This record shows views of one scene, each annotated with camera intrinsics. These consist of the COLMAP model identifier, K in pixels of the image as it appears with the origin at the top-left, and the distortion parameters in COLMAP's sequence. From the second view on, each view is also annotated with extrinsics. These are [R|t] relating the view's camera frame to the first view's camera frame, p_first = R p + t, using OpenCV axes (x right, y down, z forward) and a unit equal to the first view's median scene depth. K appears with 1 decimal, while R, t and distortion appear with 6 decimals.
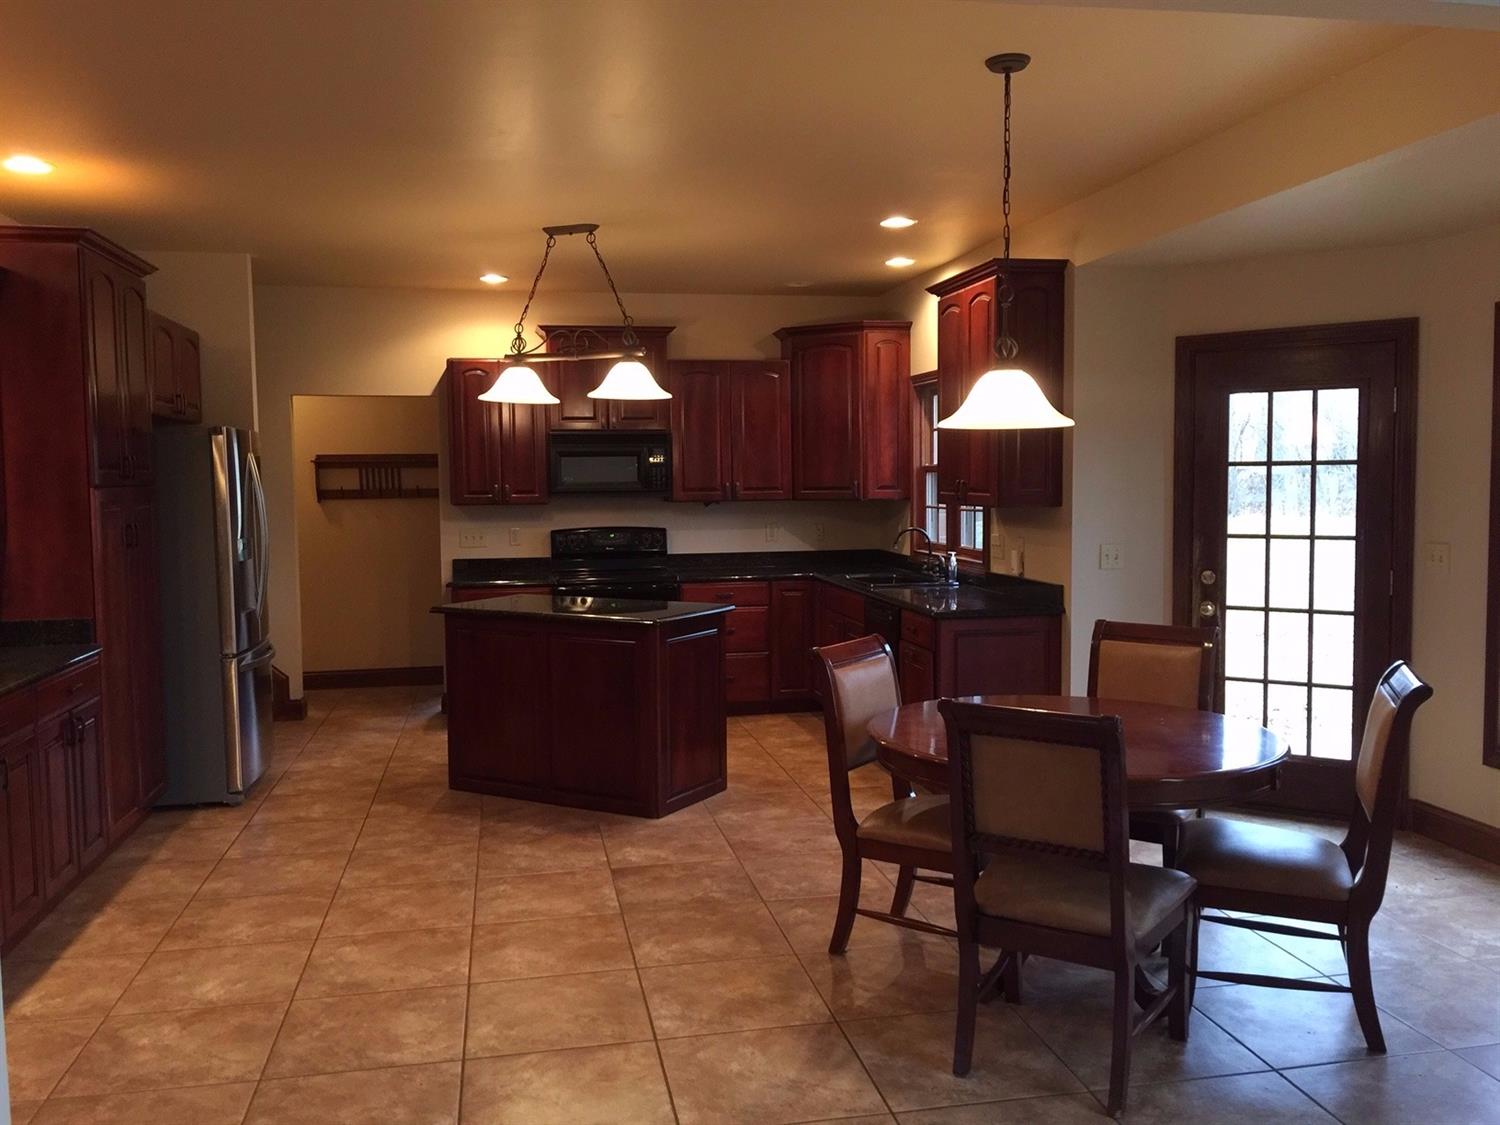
lens RADIAL K [[1275.1, 0, 759.2], [0, 1275.1, 563.0], [0, 0, 1]] dist [0.050403, -0.051484]
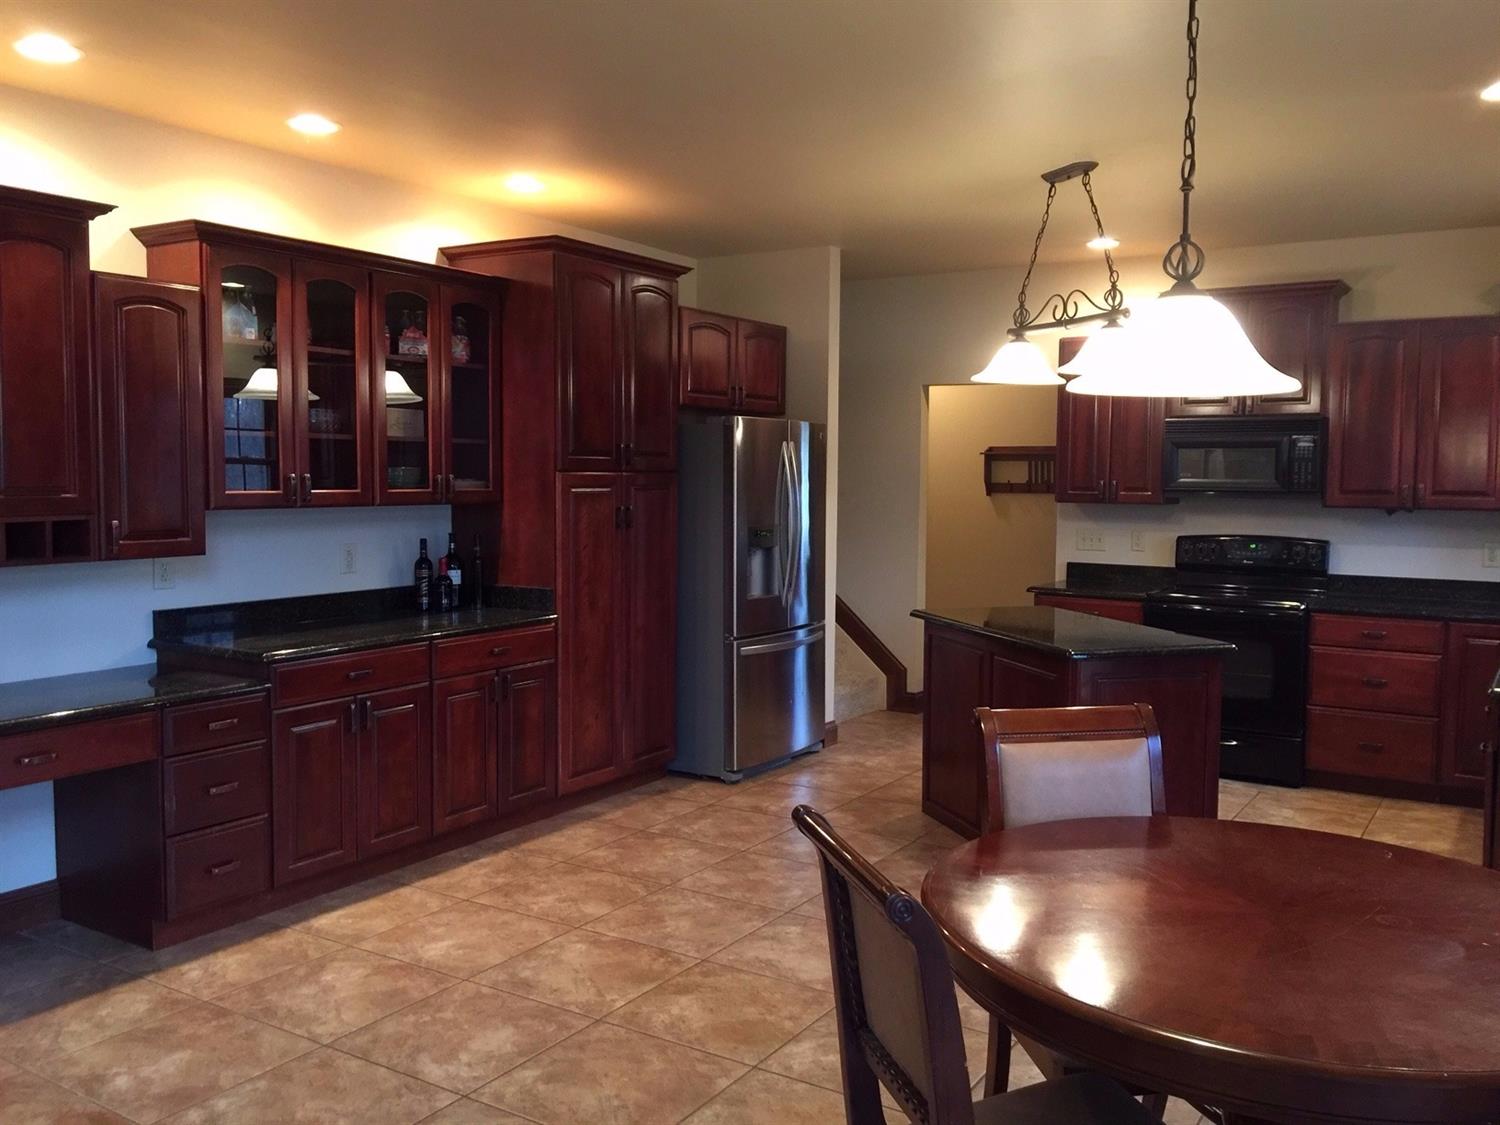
lens RADIAL K [[1275.1, 0, 750.1], [0, 1275.1, 561.7], [0, 0, 1]] dist [0.050403, -0.051484]
pose [[0.728518, 0.066871, -0.681755, 0.299796], [-0.065567, 0.997462, 0.027773, -0.018988], [0.681882, 0.024467, 0.731053, 0.265834]]
